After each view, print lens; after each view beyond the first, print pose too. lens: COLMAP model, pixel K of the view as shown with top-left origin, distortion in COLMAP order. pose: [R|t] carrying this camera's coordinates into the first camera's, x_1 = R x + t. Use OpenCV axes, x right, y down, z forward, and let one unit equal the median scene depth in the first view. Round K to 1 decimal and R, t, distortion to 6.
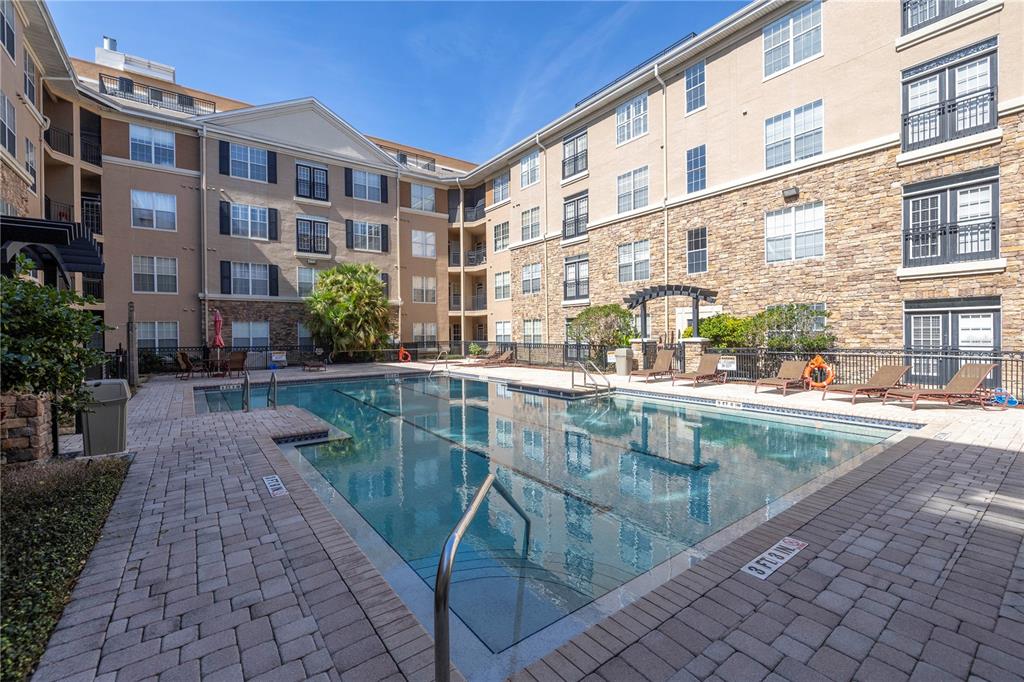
lens RADIAL K [[430.2, 0, 494.4], [0, 430.2, 337.5], [0, 0, 1]] dist [-0.000600, -0.000296]
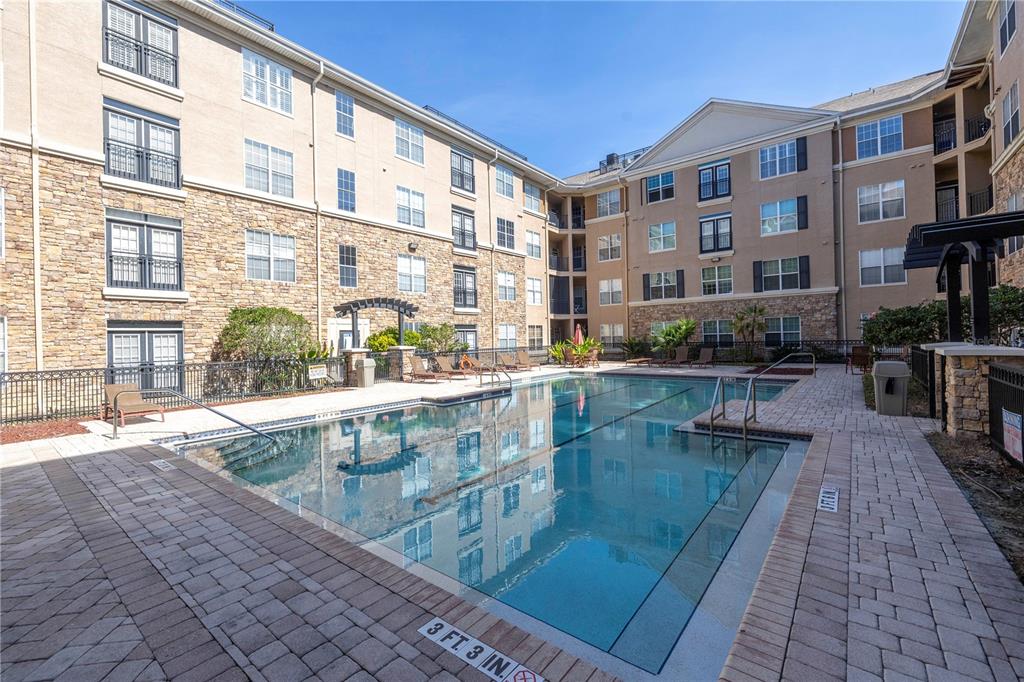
lens RADIAL K [[430.2, 0, 494.4], [0, 430.2, 337.5], [0, 0, 1]] dist [-0.000600, -0.000296]
pose [[-0.251384, 0.020262, 0.967675, -0.641147], [0.033524, 0.999363, -0.012217, 0.000133], [-0.967307, 0.029370, -0.251904, 0.907623]]
